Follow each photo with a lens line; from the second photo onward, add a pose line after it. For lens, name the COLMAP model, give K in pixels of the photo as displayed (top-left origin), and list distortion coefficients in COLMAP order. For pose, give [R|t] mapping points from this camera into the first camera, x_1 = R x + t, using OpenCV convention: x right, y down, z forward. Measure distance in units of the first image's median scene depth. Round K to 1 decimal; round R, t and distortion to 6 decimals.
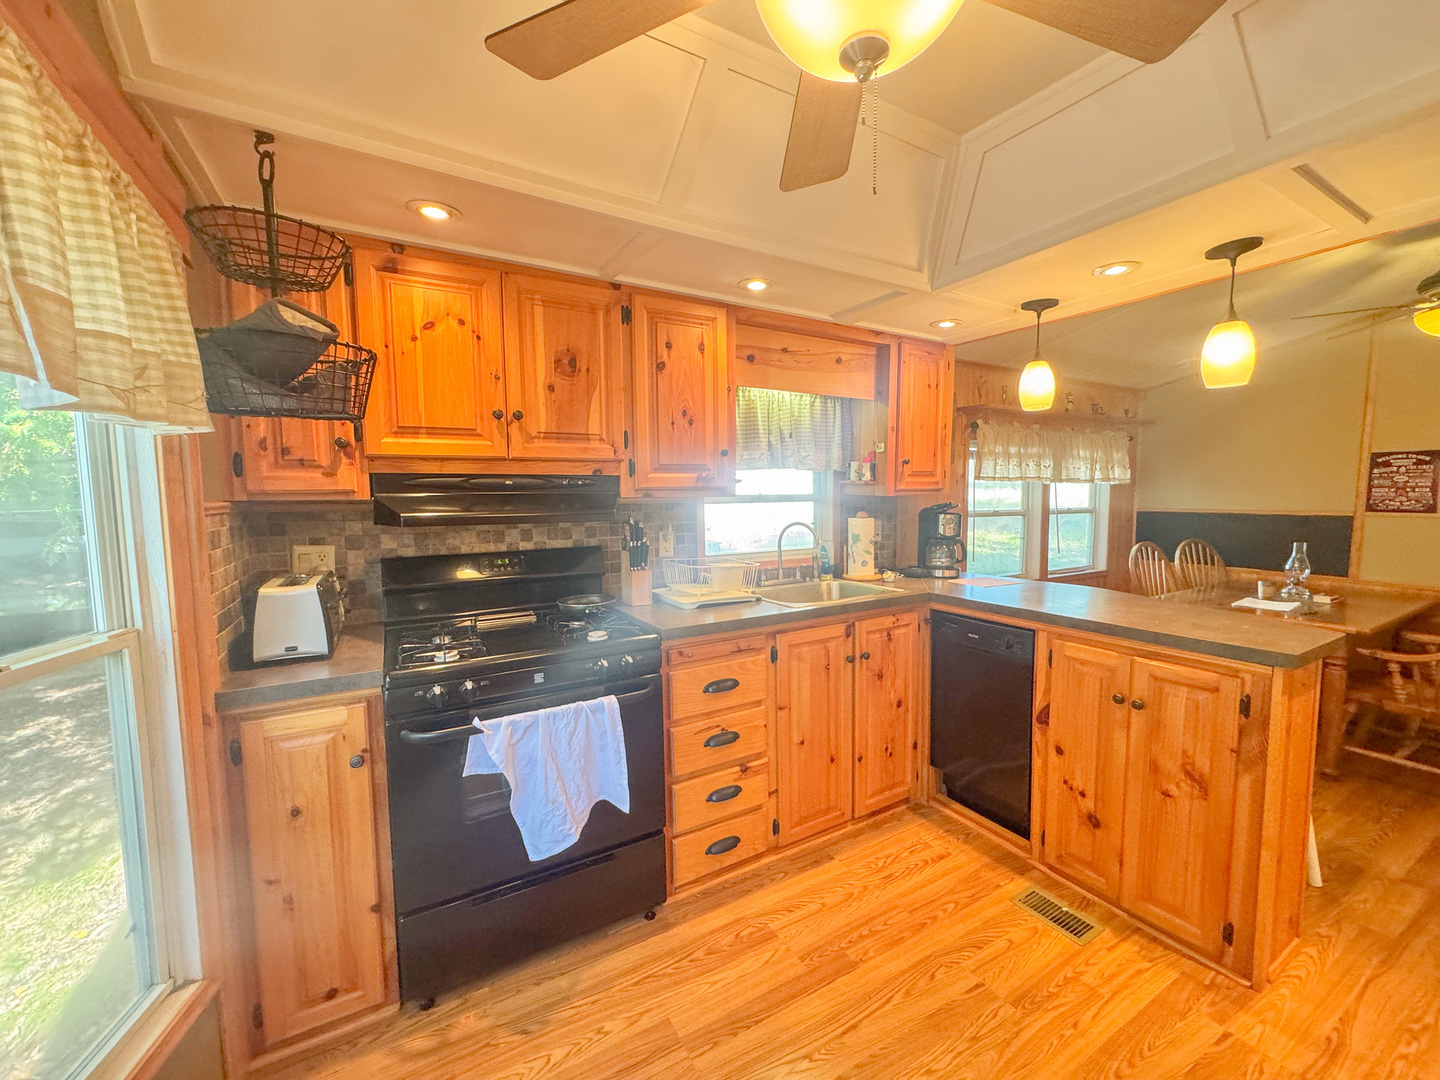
lens RADIAL K [[575.3, 0, 721.5], [0, 575.3, 539.3], [0, 0, 1]] dist [-0.002963, -0.000216]
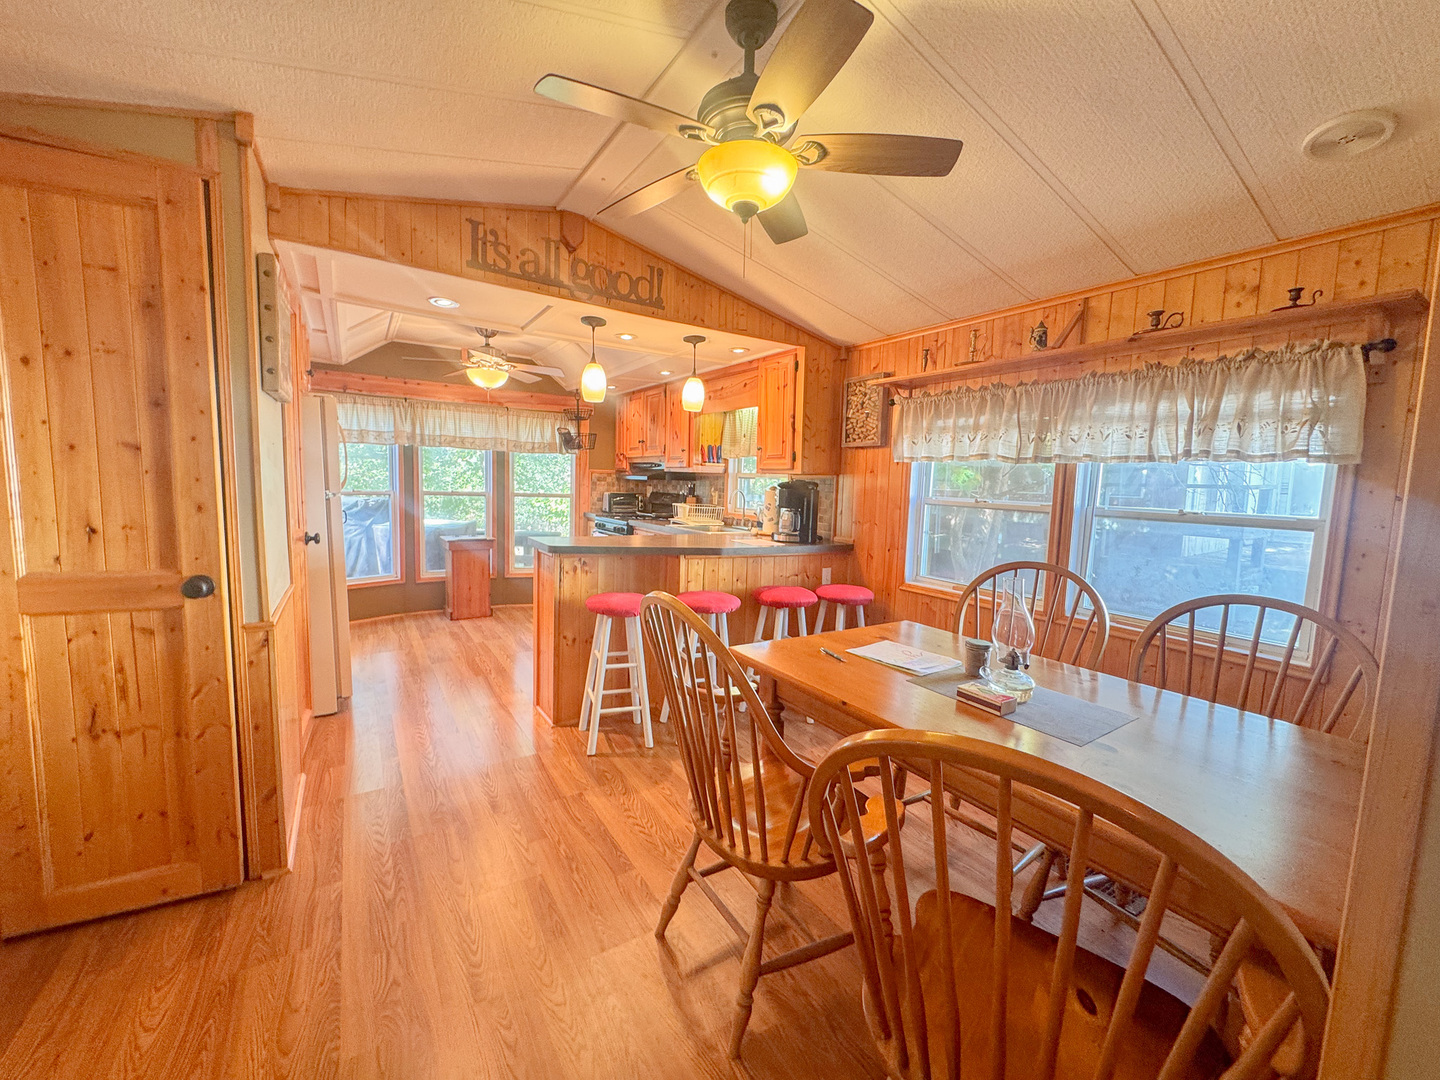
lens RADIAL K [[575.3, 0, 719.0], [0, 575.3, 540.4], [0, 0, 1]] dist [-0.002963, -0.000216]
pose [[0.044208, 0.111829, -0.992744, 1.405350], [-0.117312, 0.987421, 0.106005, -0.043390], [0.992111, 0.111775, 0.056771, 0.702834]]
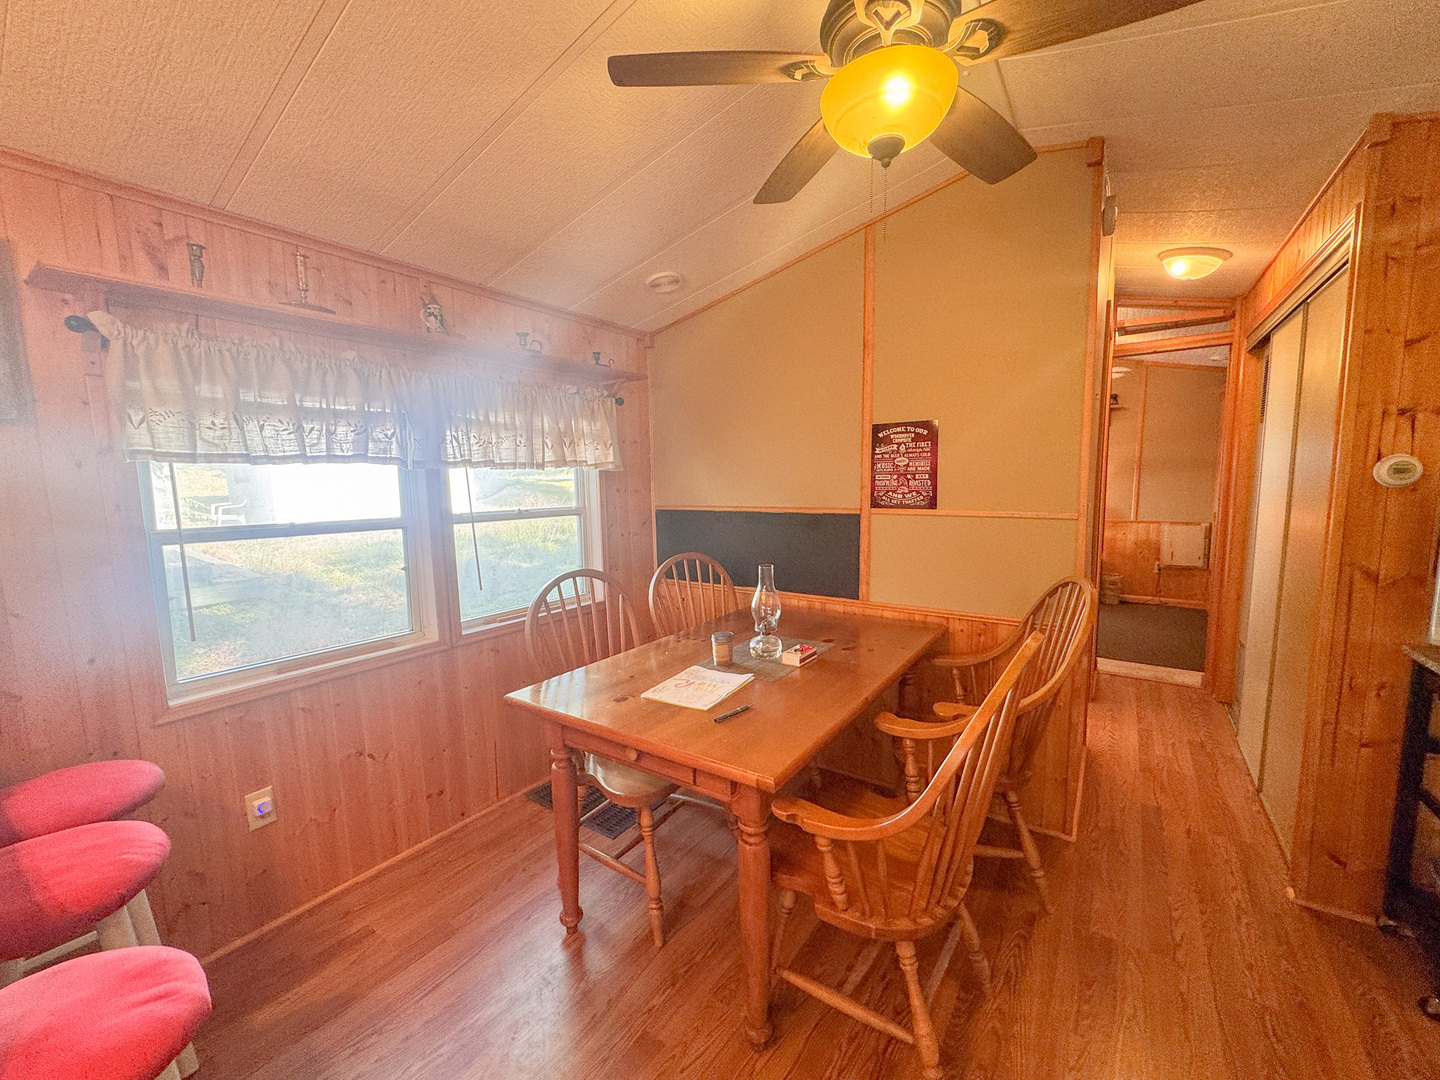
lens RADIAL K [[575.3, 0, 723.0], [0, 575.3, 538.9], [0, 0, 1]] dist [-0.002963, -0.000216]
pose [[0.904462, -0.052216, 0.423347, 0.682518], [0.044800, 0.998619, 0.027457, -0.039227], [-0.424196, -0.005868, 0.905551, 0.450030]]
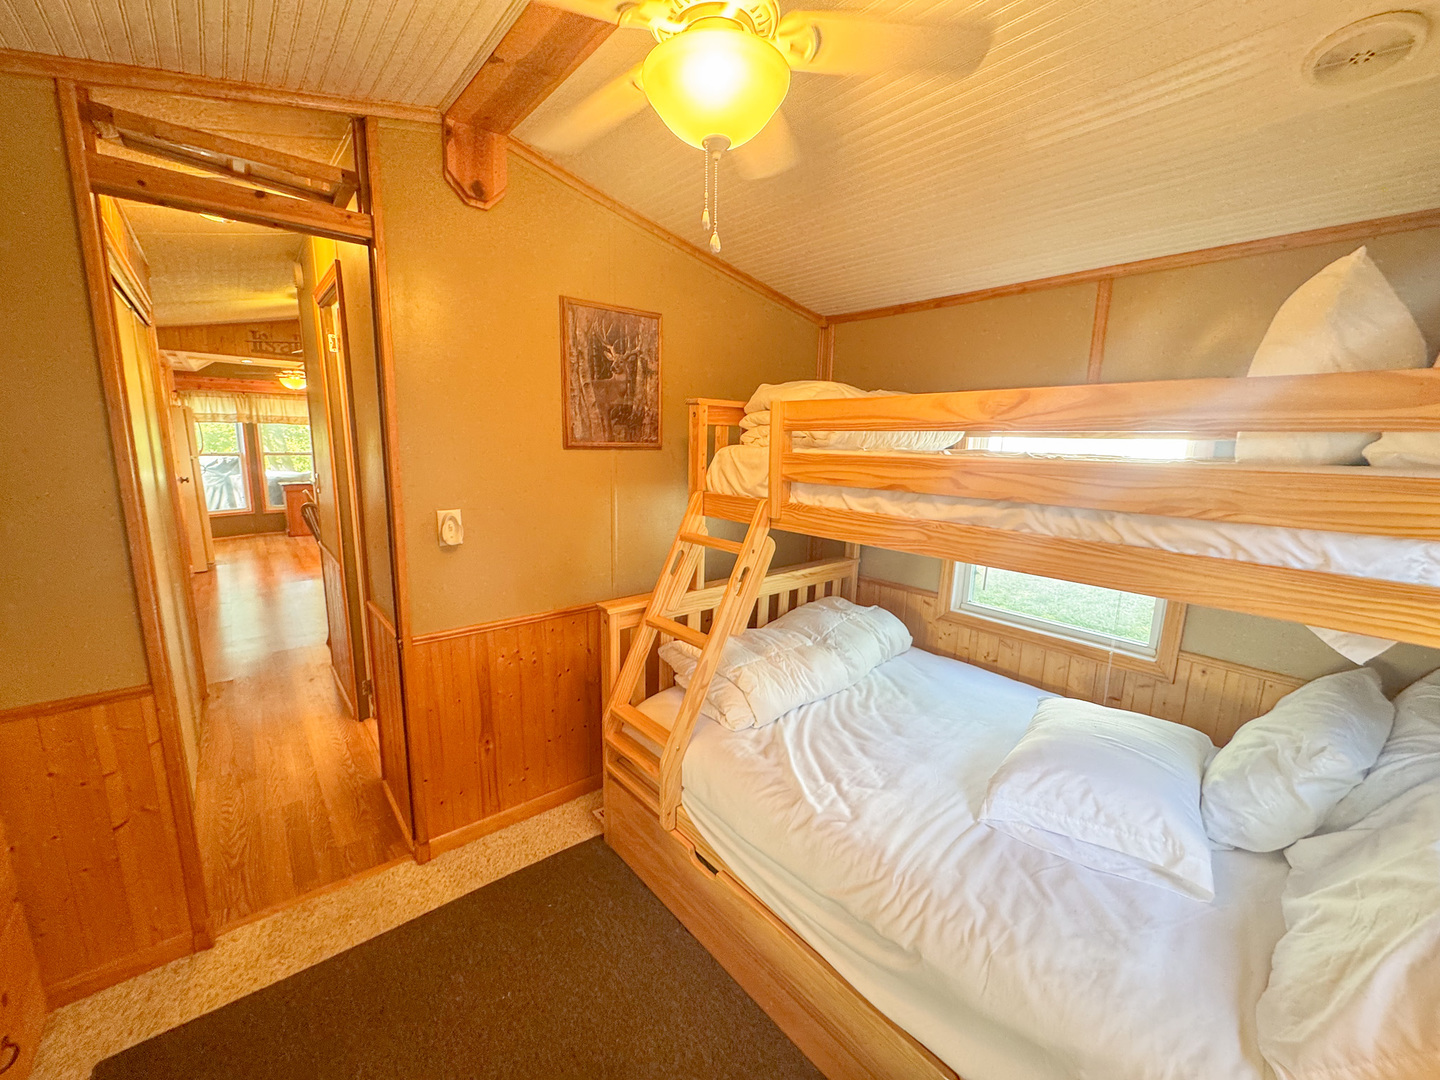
lens RADIAL K [[575.3, 0, 717.1], [0, 575.3, 544.4], [0, 0, 1]] dist [-0.002963, -0.000216]
pose [[0.174186, 0.197035, -0.964799, 2.475119], [-0.116432, 0.977025, 0.178511, -0.185520], [0.977805, 0.081239, 0.193125, 1.375700]]
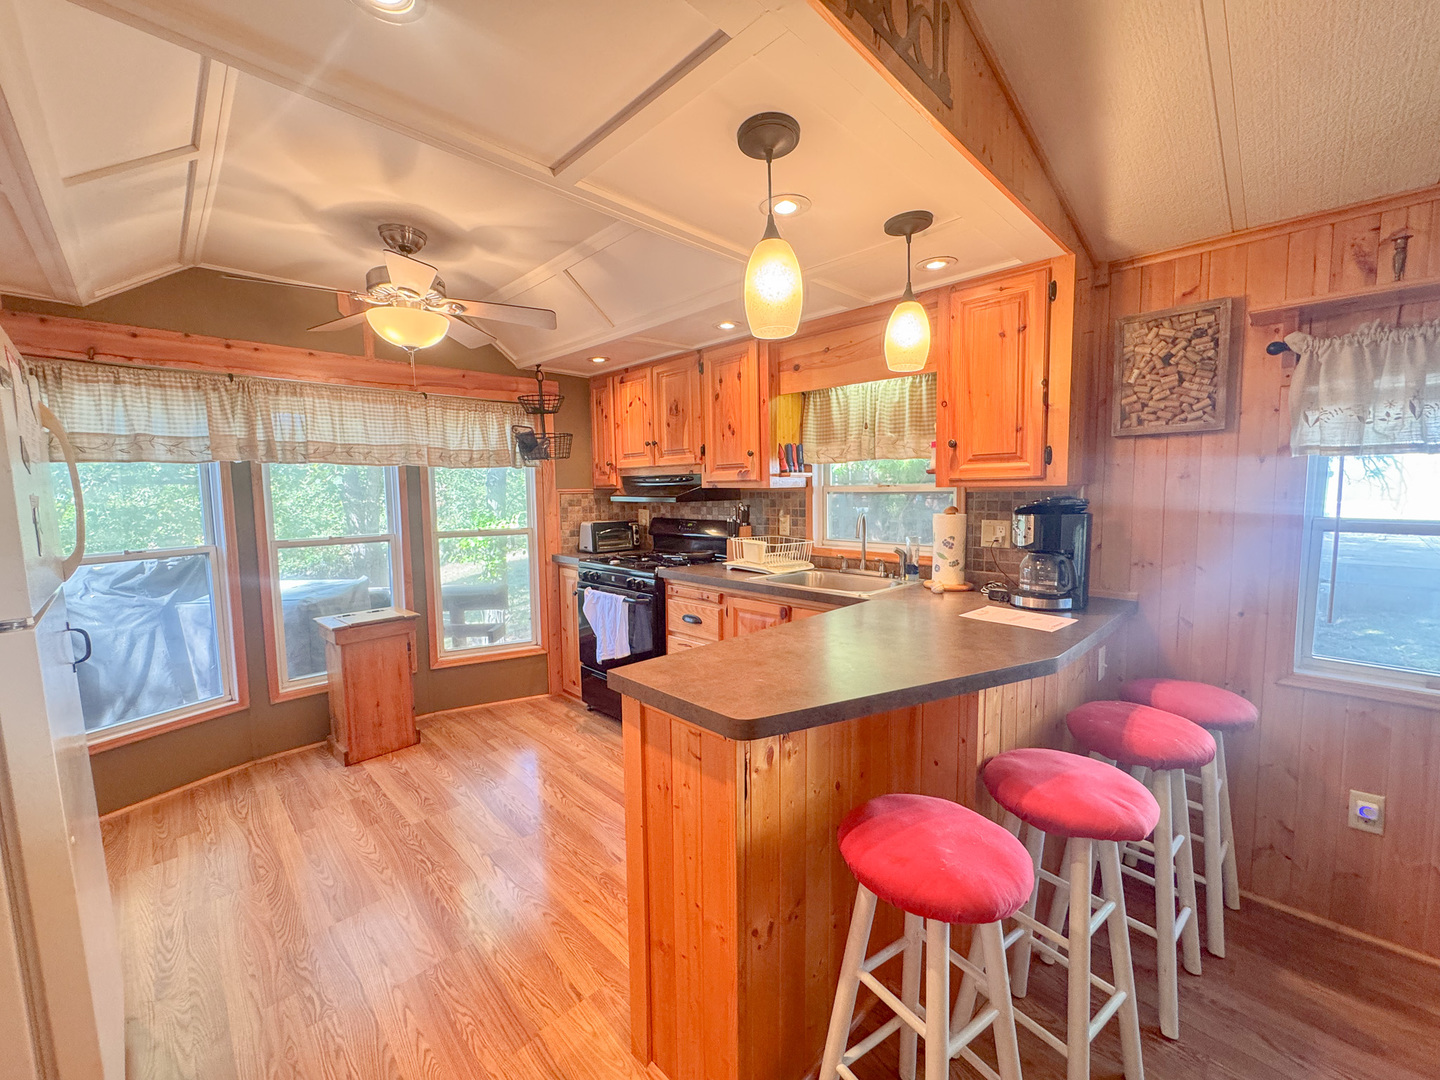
lens RADIAL K [[575.3, 0, 718.9], [0, 575.3, 540.6], [0, 0, 1]] dist [-0.002963, -0.000216]
pose [[0.255380, 0.092905, -0.962367, 0.830909], [-0.070830, 0.994496, 0.077210, -0.034293], [0.964243, 0.048447, 0.260555, 0.407925]]
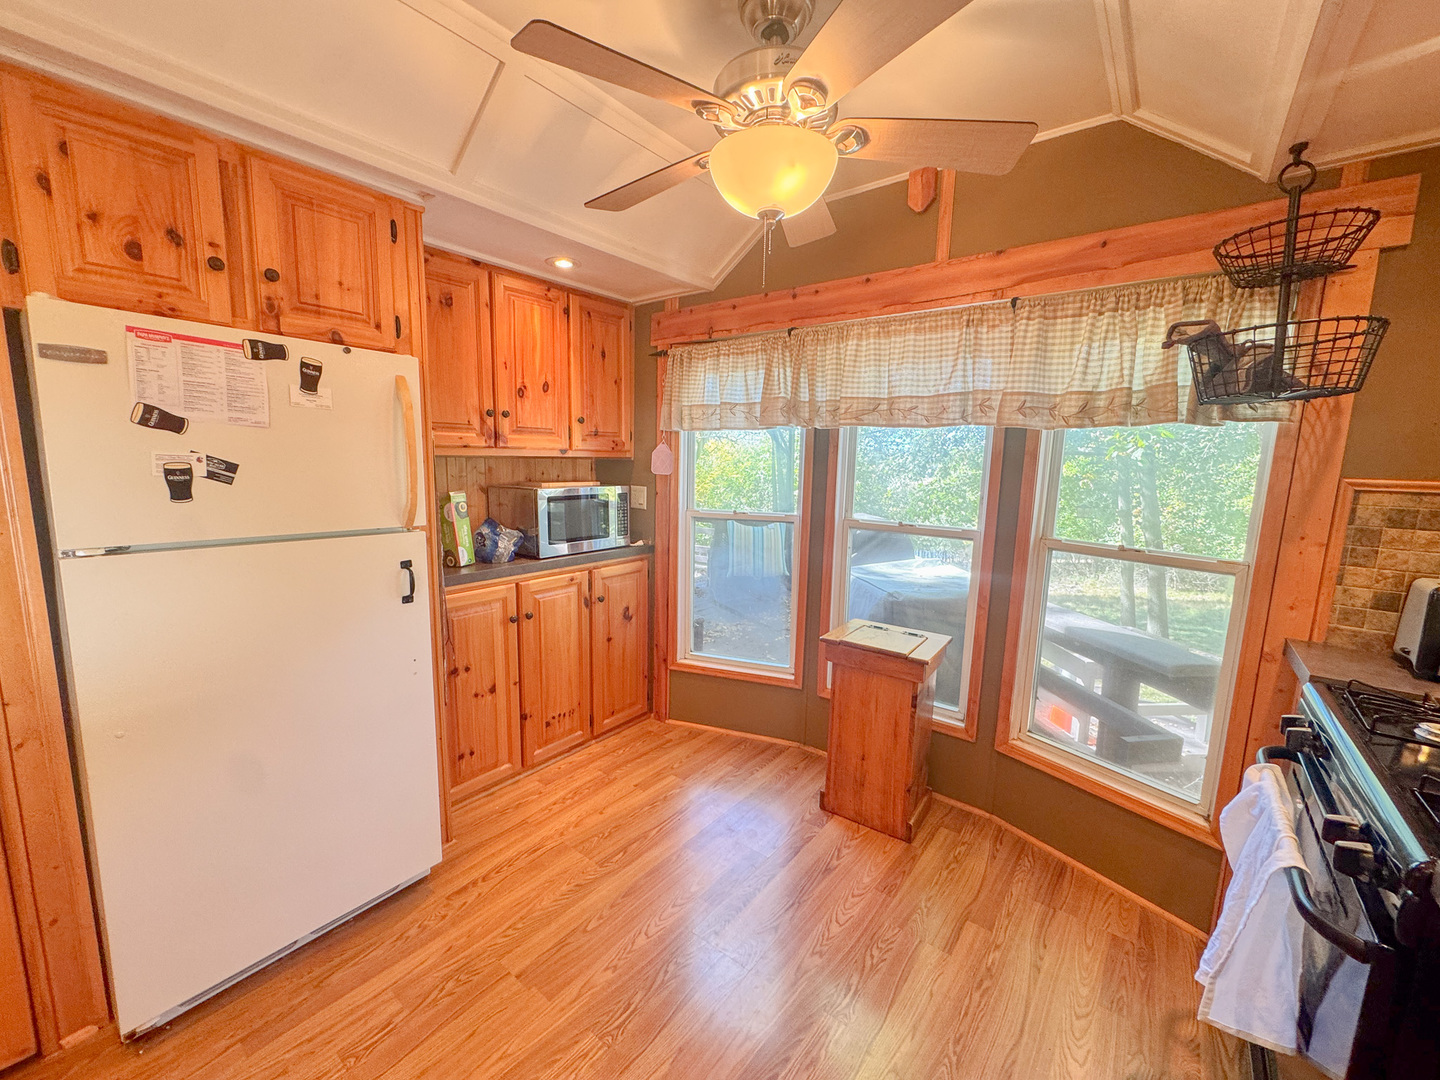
lens RADIAL K [[575.3, 0, 720.4], [0, 575.3, 541.4], [0, 0, 1]] dist [-0.002963, -0.000216]
pose [[-0.928549, 0.042823, -0.368730, 0.240013], [-0.045481, 0.972716, 0.227499, -0.054824], [0.368412, 0.228014, -0.901267, 0.615873]]
